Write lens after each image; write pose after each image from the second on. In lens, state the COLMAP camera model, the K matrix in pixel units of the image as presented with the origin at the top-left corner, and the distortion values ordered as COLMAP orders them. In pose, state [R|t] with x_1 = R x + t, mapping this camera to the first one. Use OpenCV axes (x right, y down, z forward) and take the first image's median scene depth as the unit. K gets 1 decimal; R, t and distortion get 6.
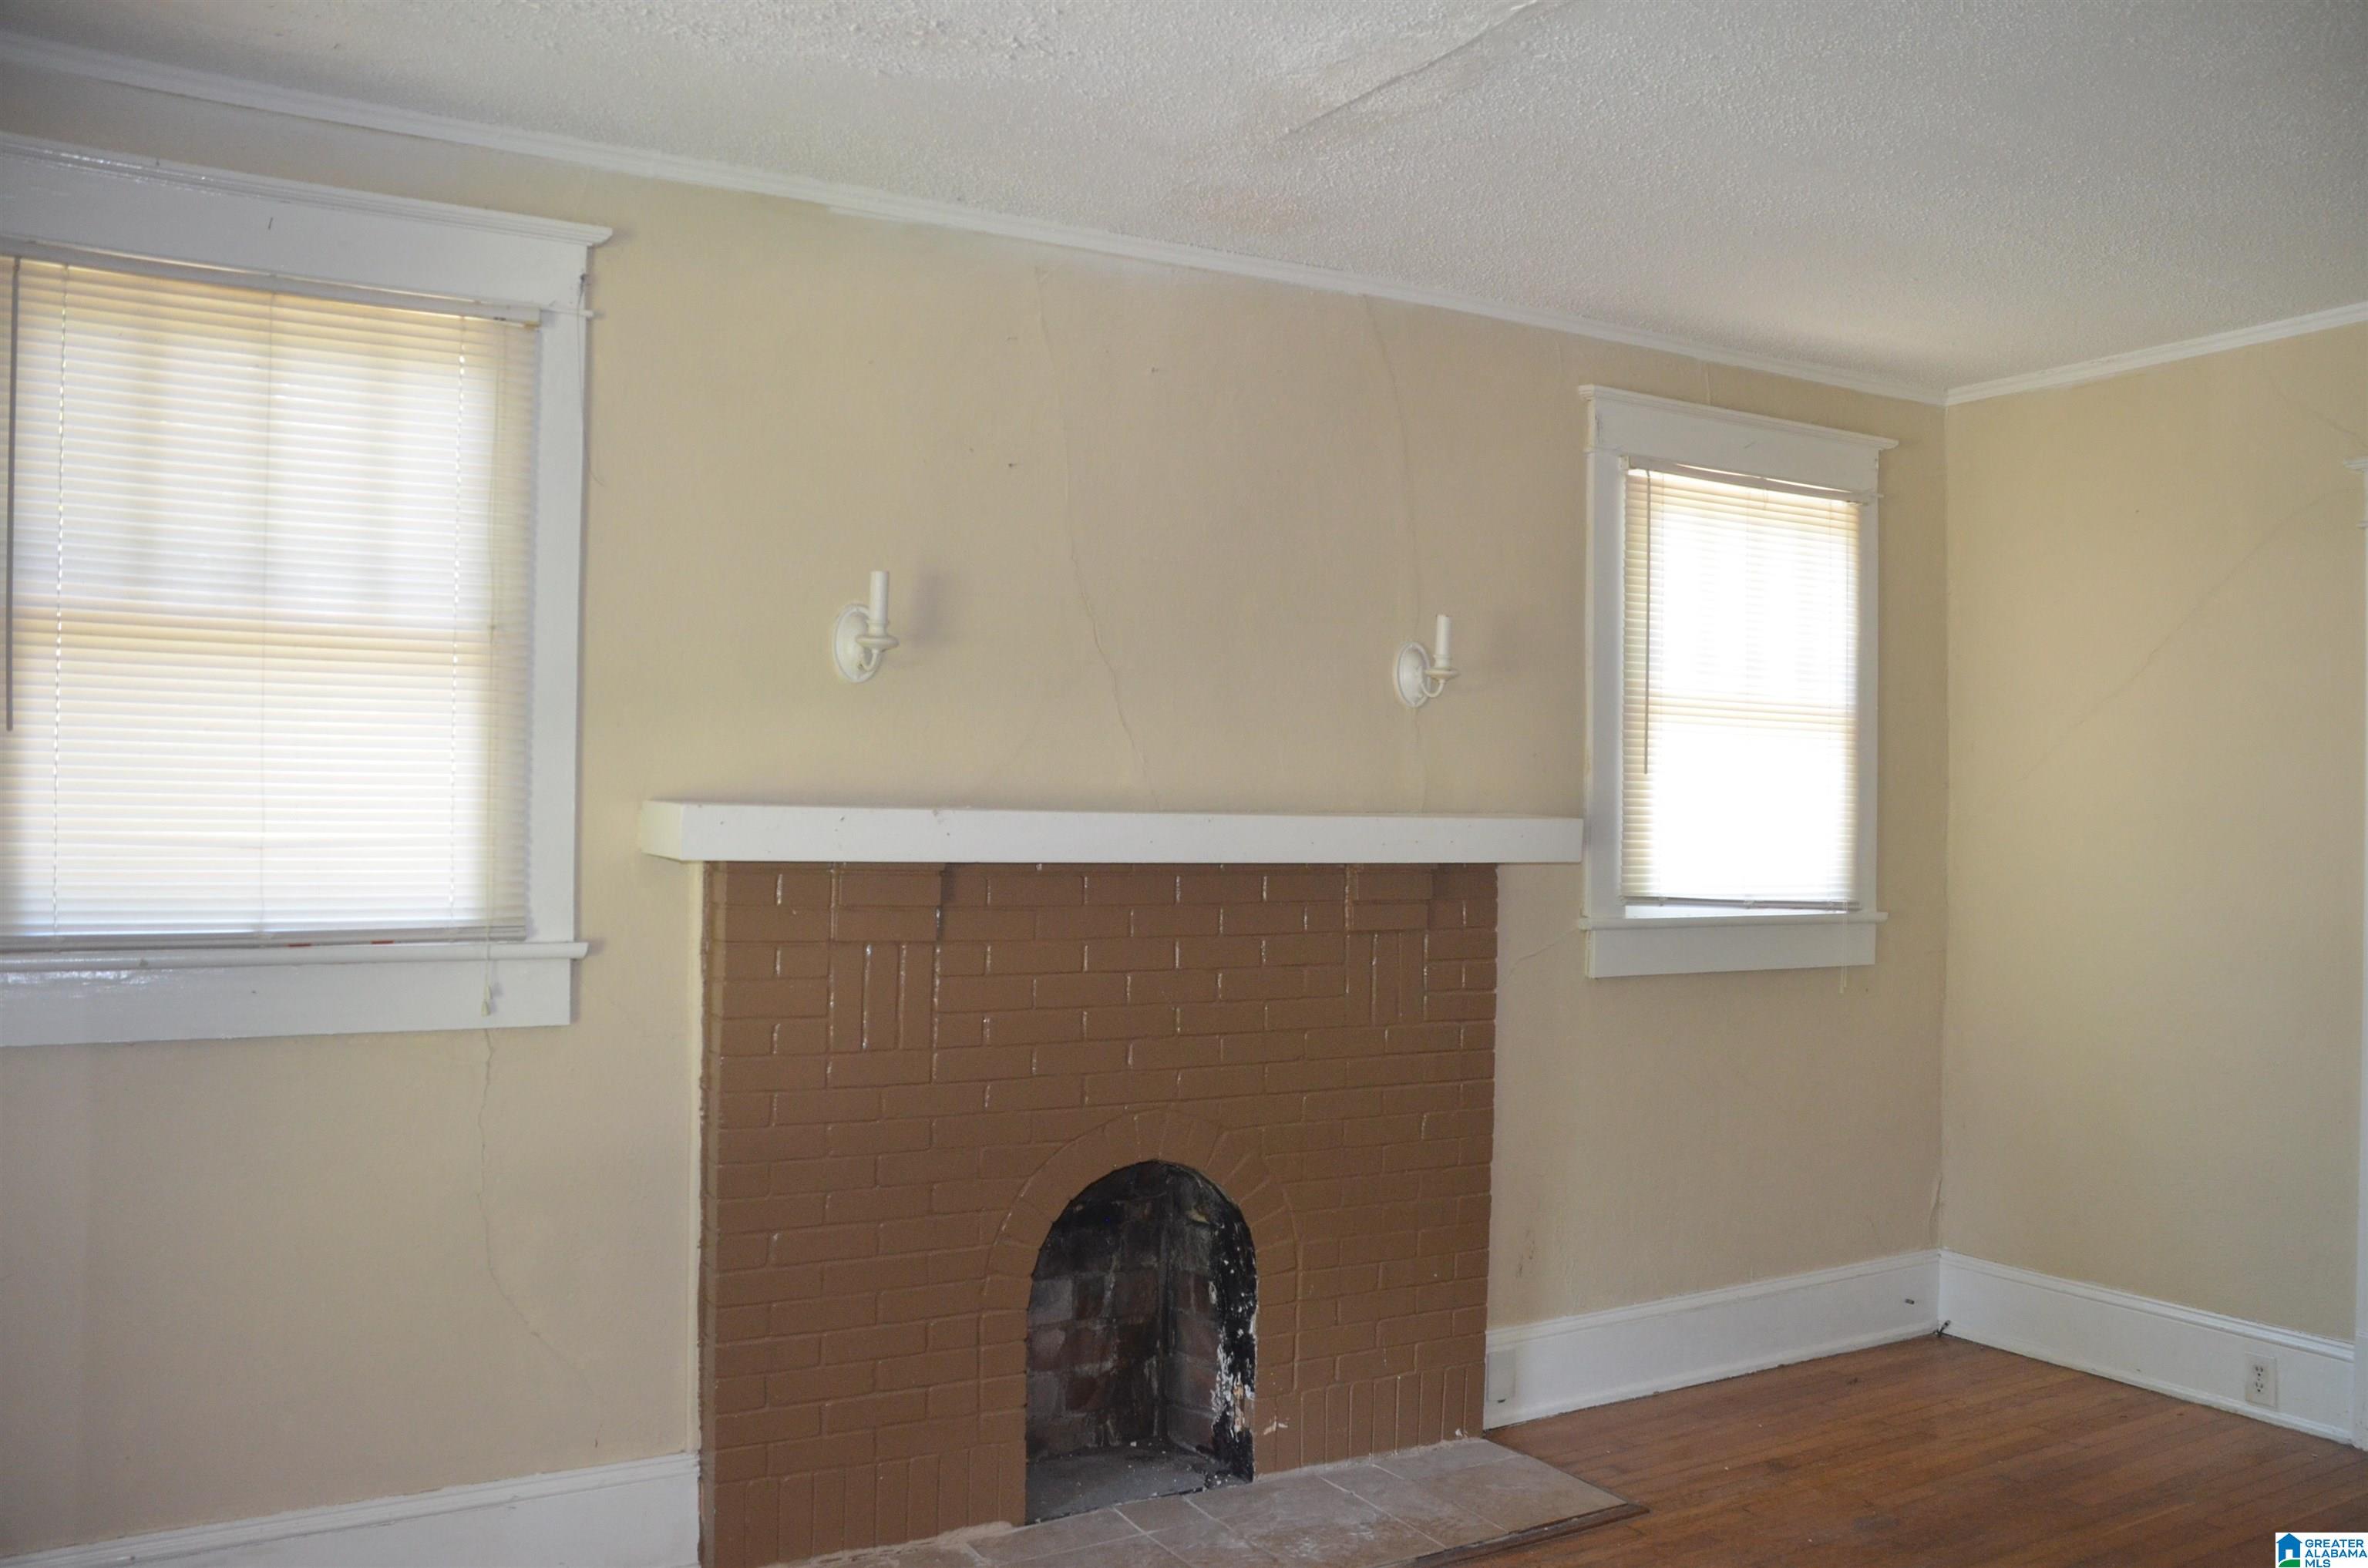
lens RADIAL K [[1948.4, 0, 1203.3], [0, 1948.4, 794.5], [0, 0, 1]] dist [-0.130875, 0.123516]
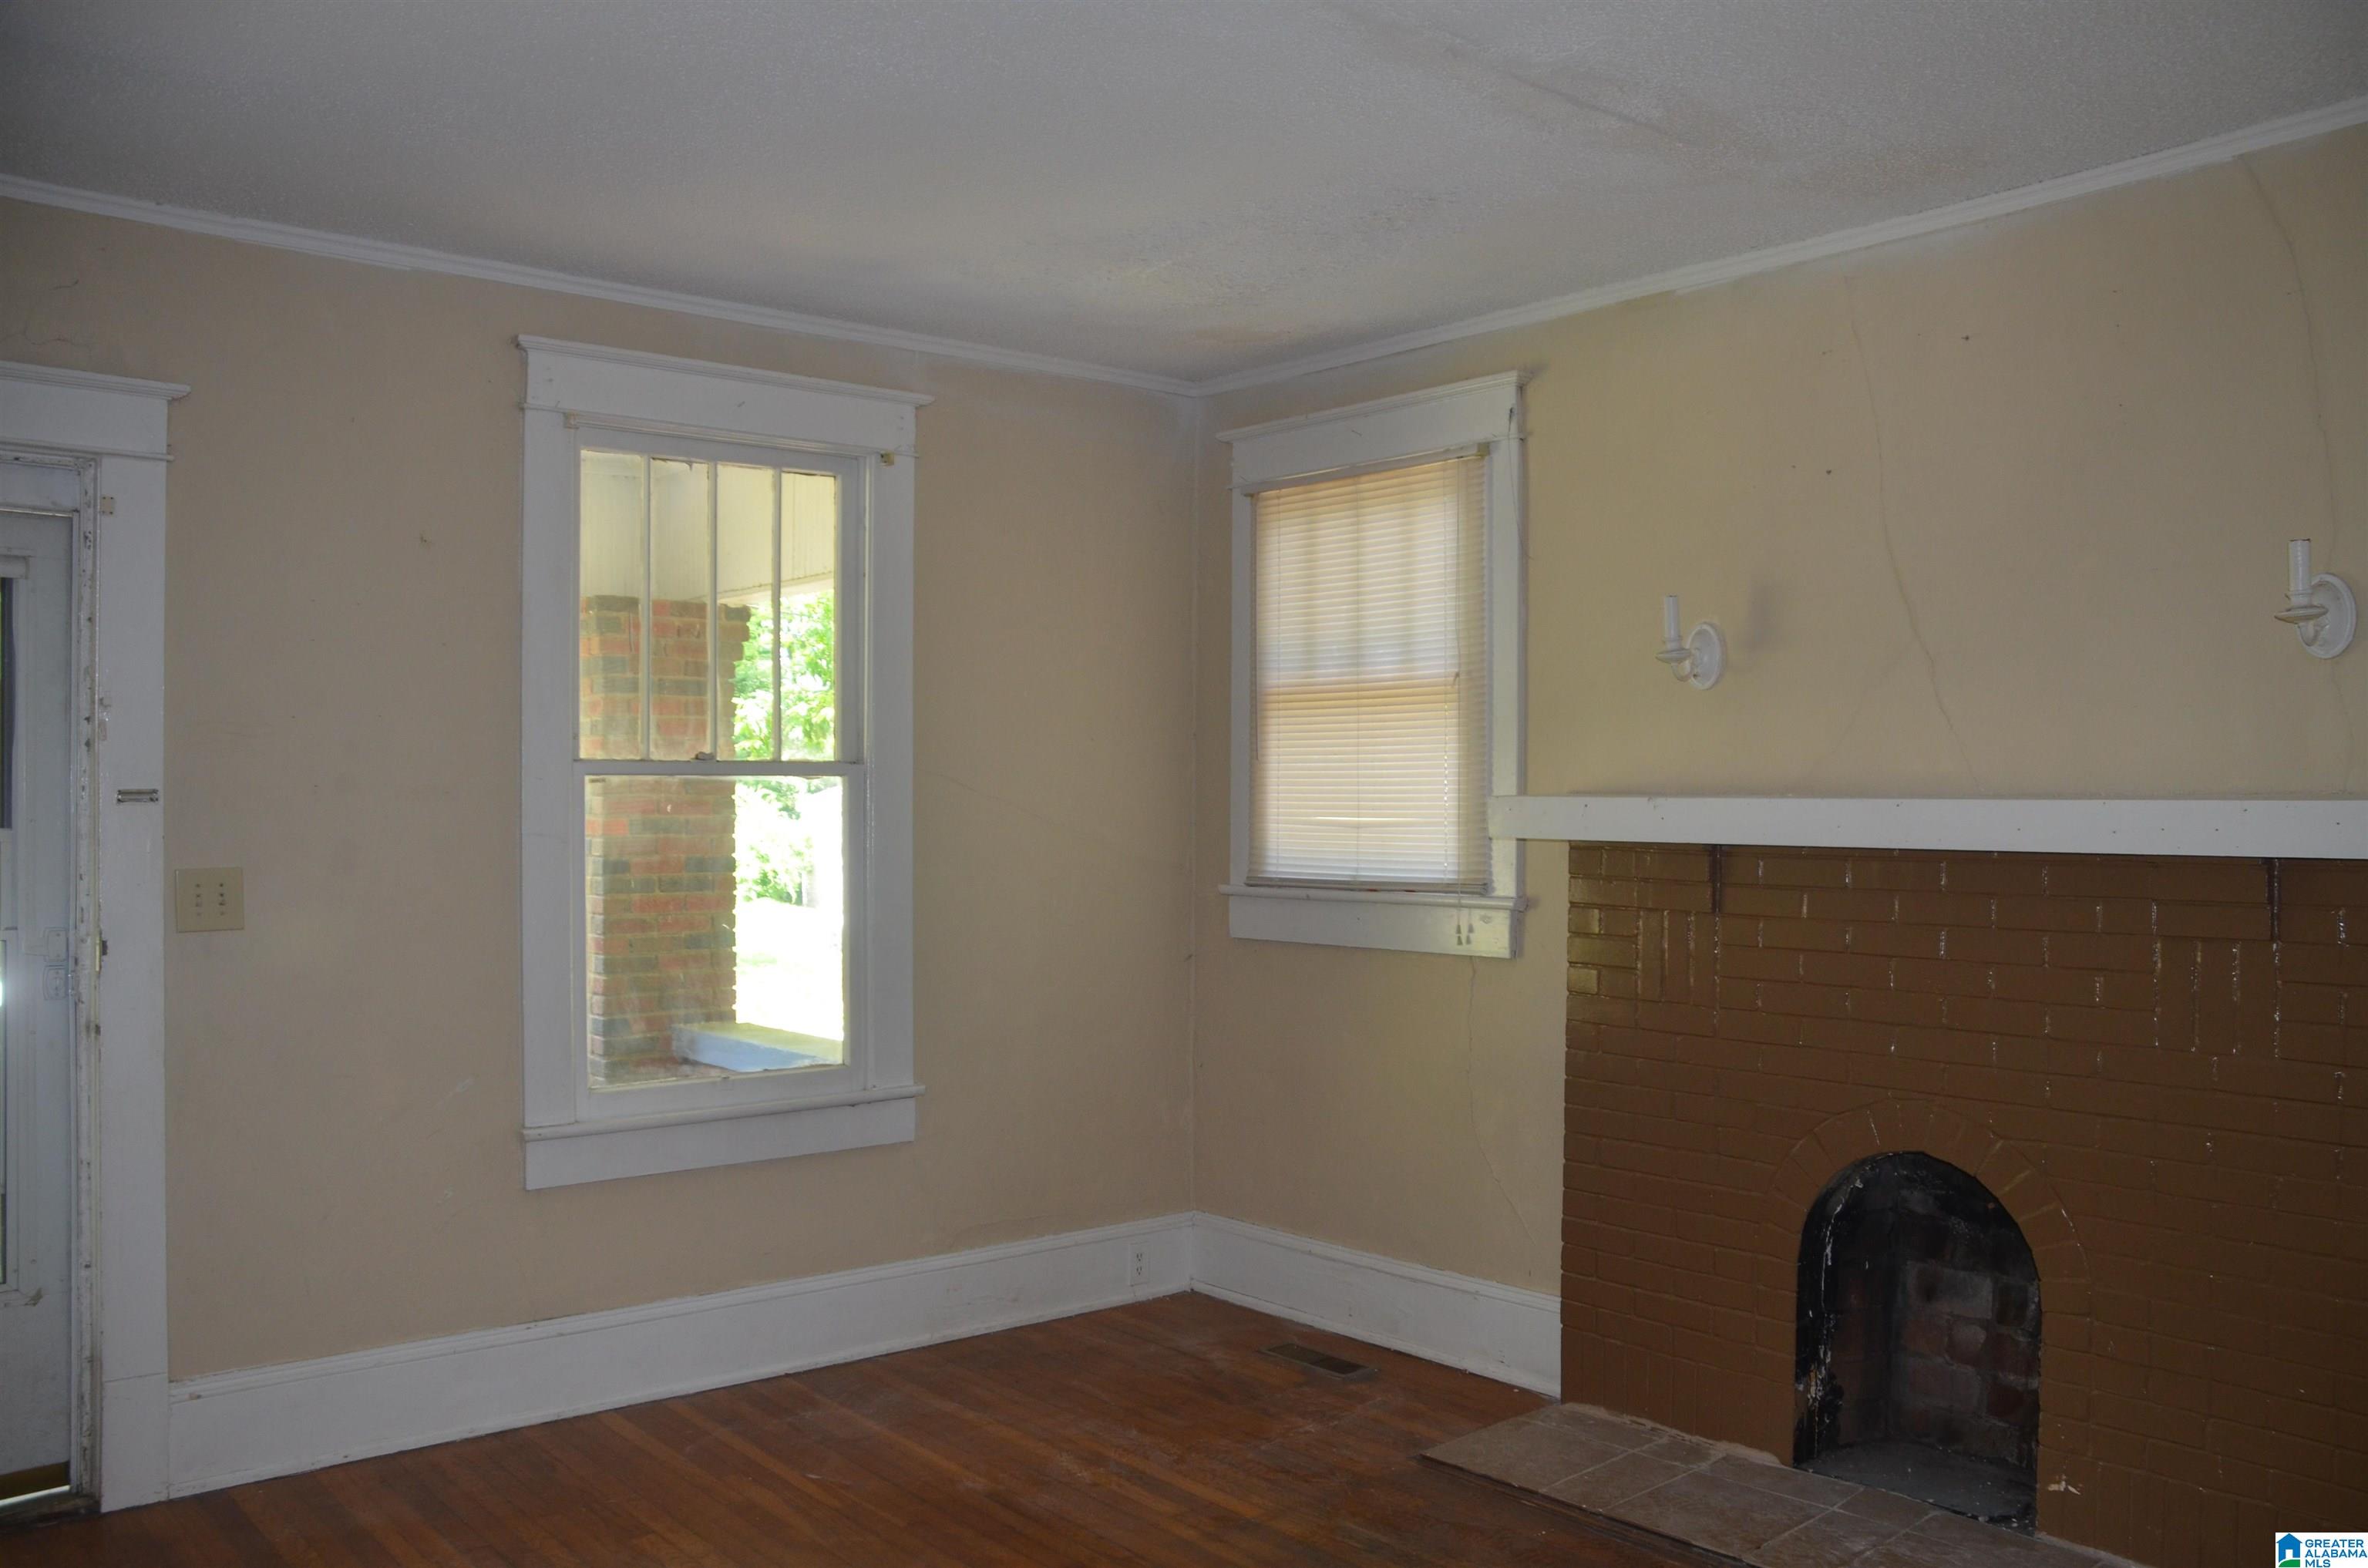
lens RADIAL K [[1948.4, 0, 1201.5], [0, 1948.4, 791.8], [0, 0, 1]] dist [-0.130875, 0.123516]
pose [[0.168012, -0.016360, -0.985649, 0.991681], [0.010216, 0.999837, -0.014854, 0.019205], [0.985732, -0.007573, 0.168151, 0.548079]]
